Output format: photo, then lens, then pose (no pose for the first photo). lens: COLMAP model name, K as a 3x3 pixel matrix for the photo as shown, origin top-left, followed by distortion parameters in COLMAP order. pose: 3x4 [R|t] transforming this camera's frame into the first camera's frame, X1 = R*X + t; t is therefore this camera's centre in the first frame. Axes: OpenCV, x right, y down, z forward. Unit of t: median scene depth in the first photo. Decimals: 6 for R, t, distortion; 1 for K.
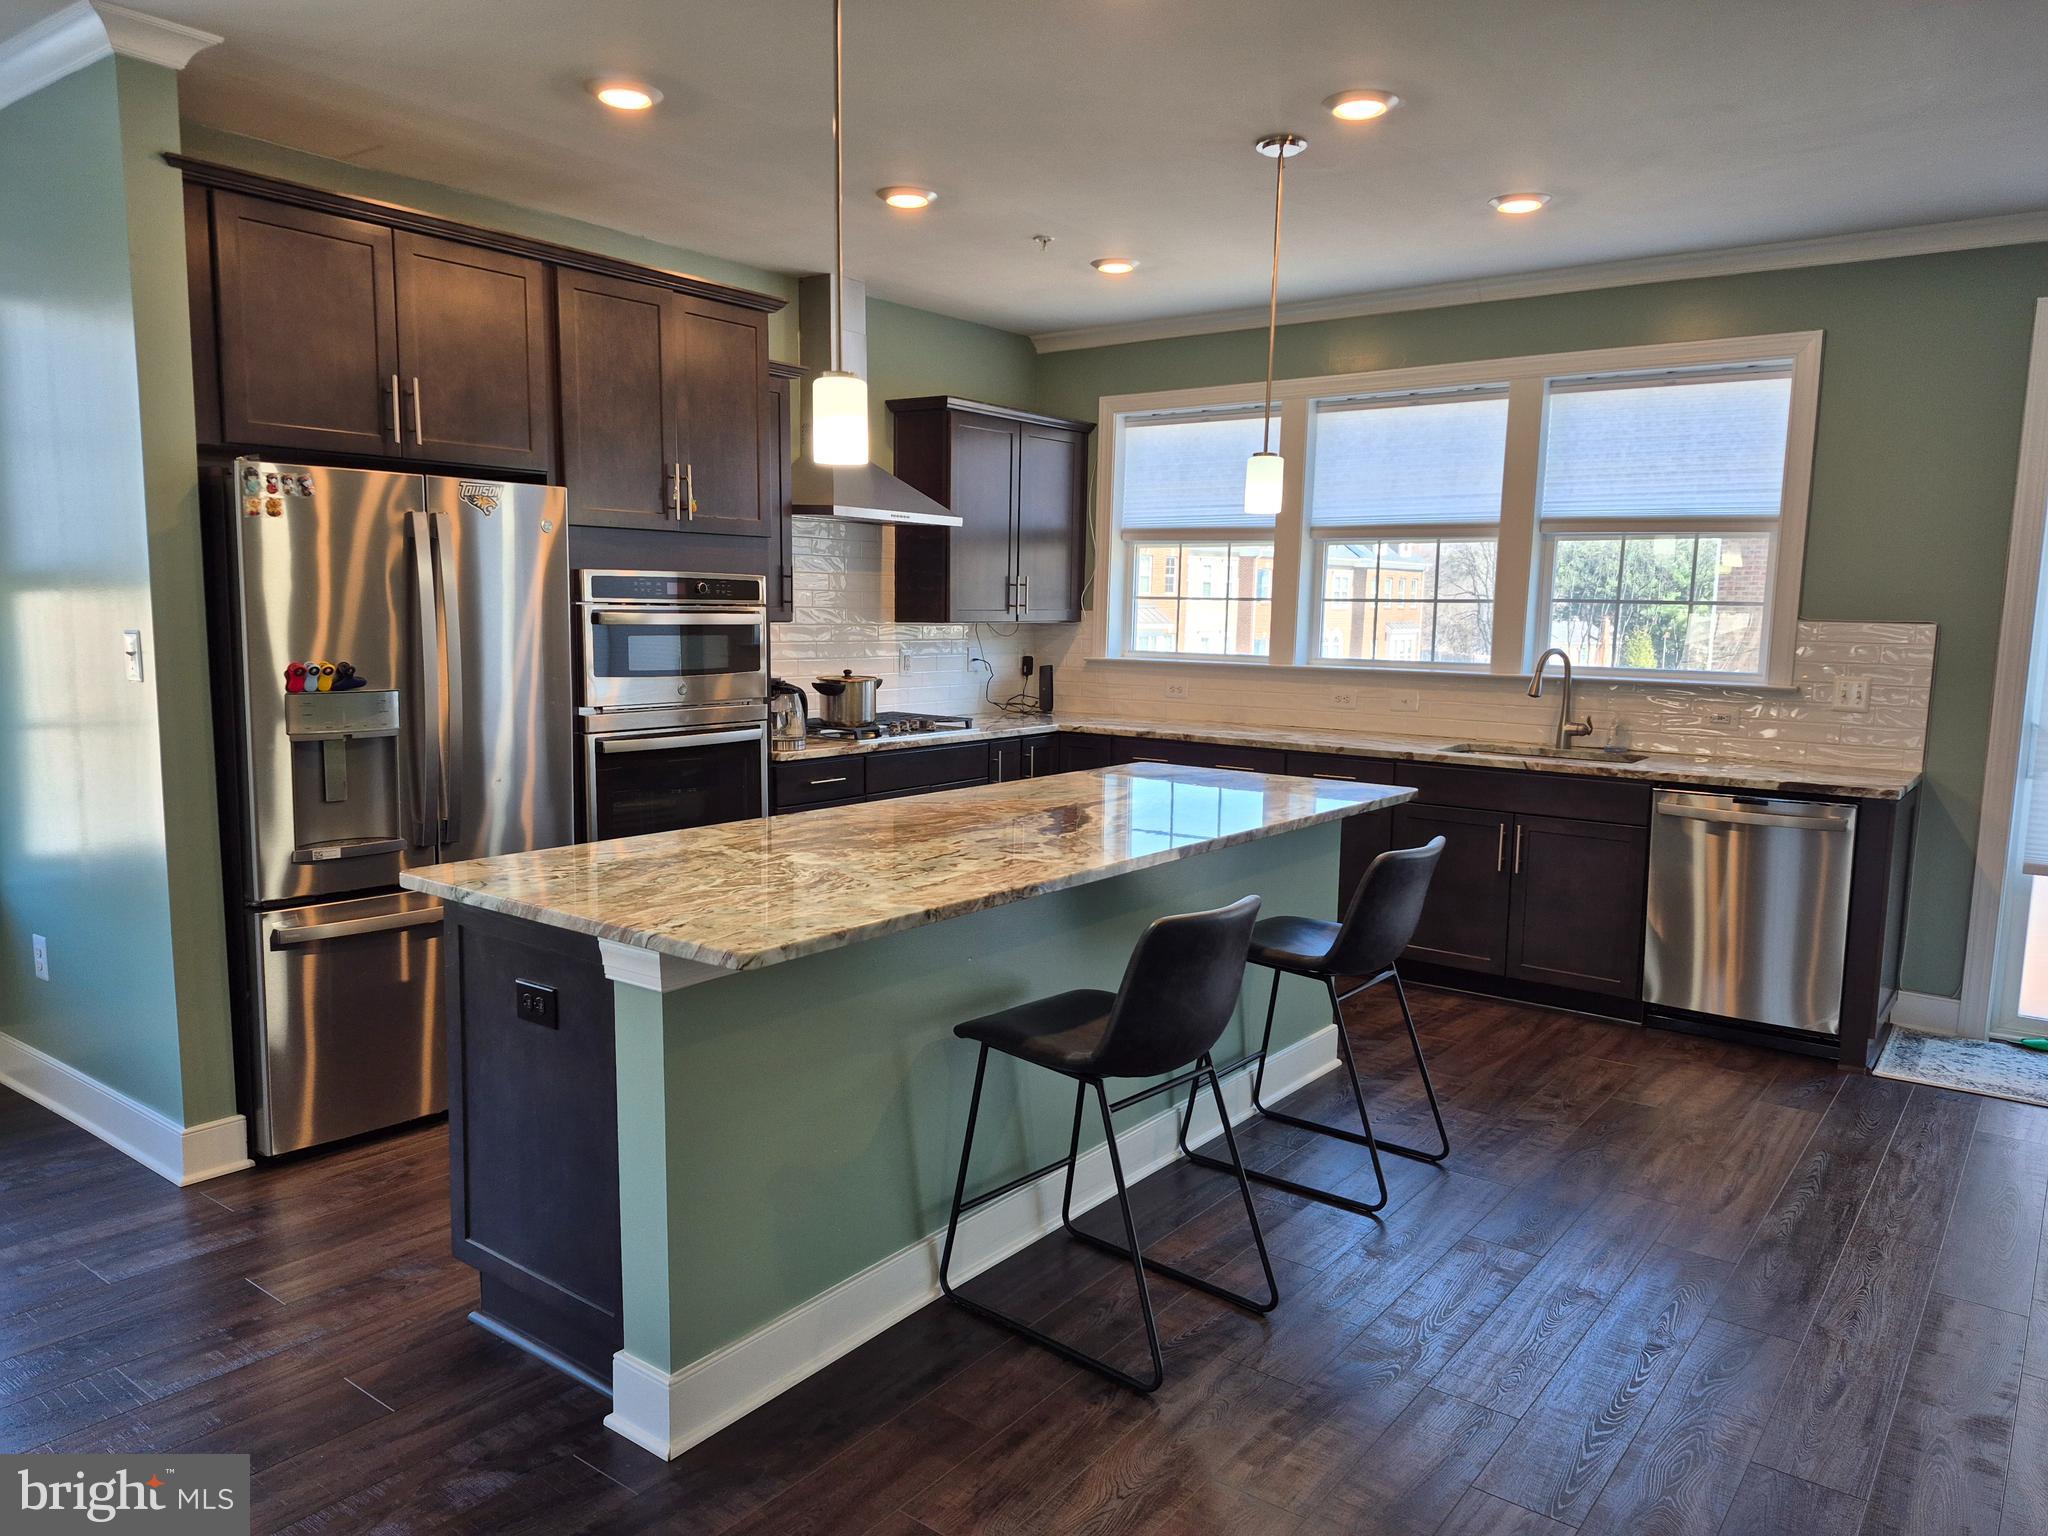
lens RADIAL K [[1431.7, 0, 1014.7], [0, 1431.7, 765.5], [0, 0, 1]] dist [0.029272, -0.012941]
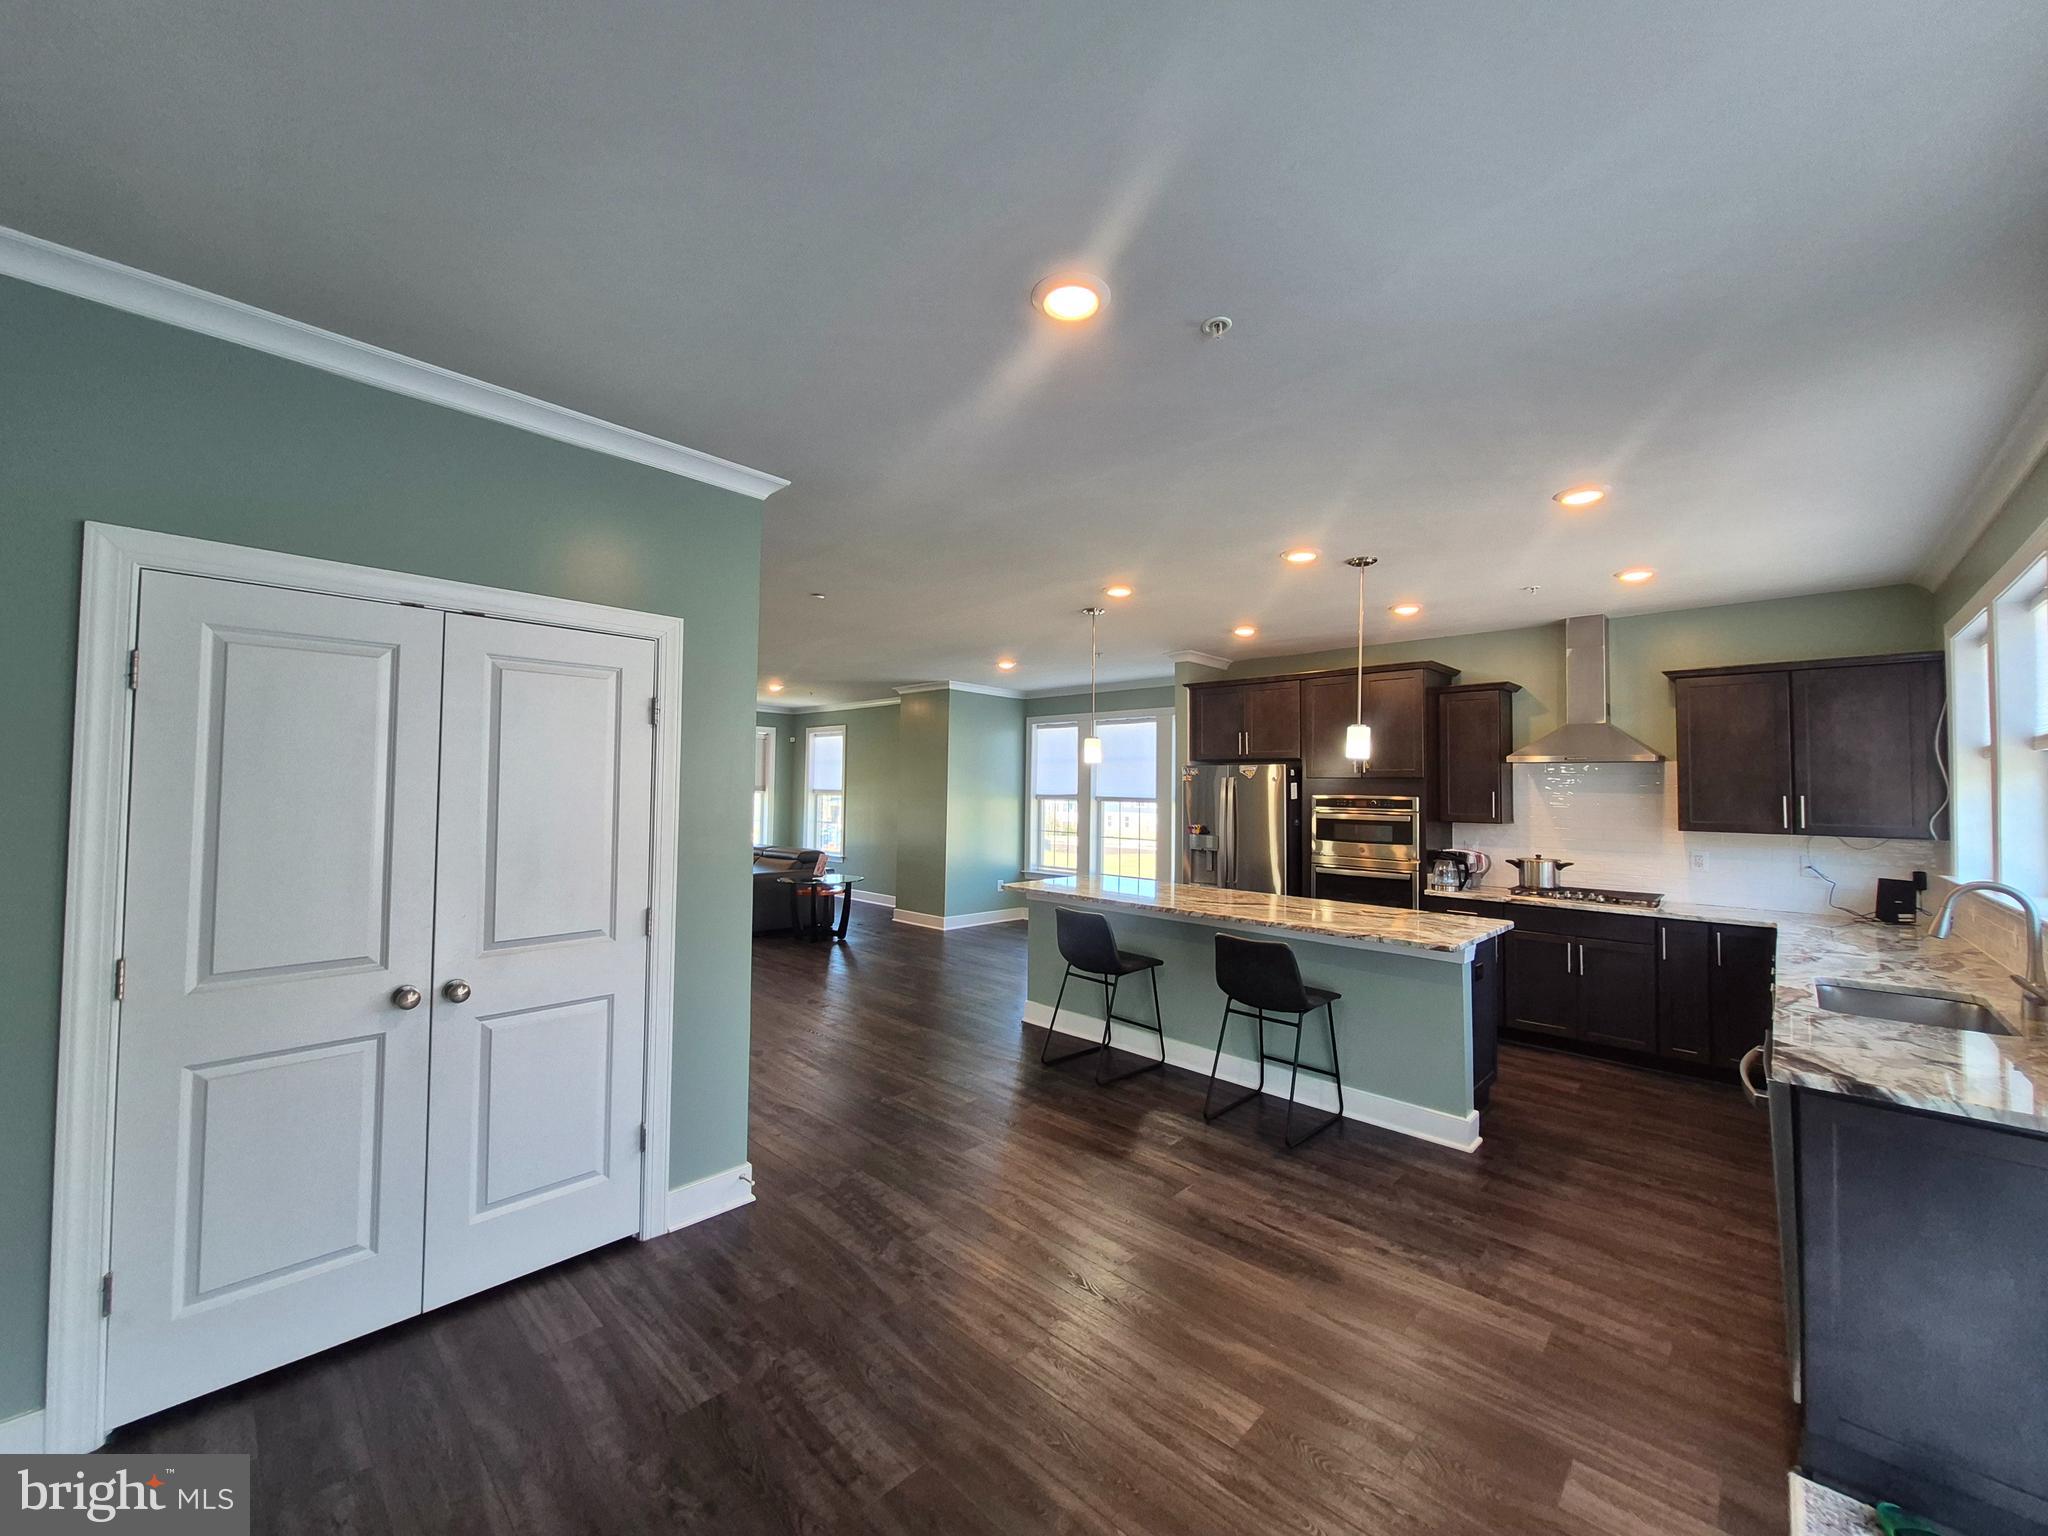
lens RADIAL K [[796.0, 0, 1011.0], [0, 796.0, 759.2], [0, 0, 1]] dist [0.001659, -0.001908]
pose [[-0.120208, -0.056289, -0.991152, 1.048107], [-0.131842, 0.990453, -0.040260, -0.071526], [0.983955, 0.125836, -0.126482, 0.624444]]
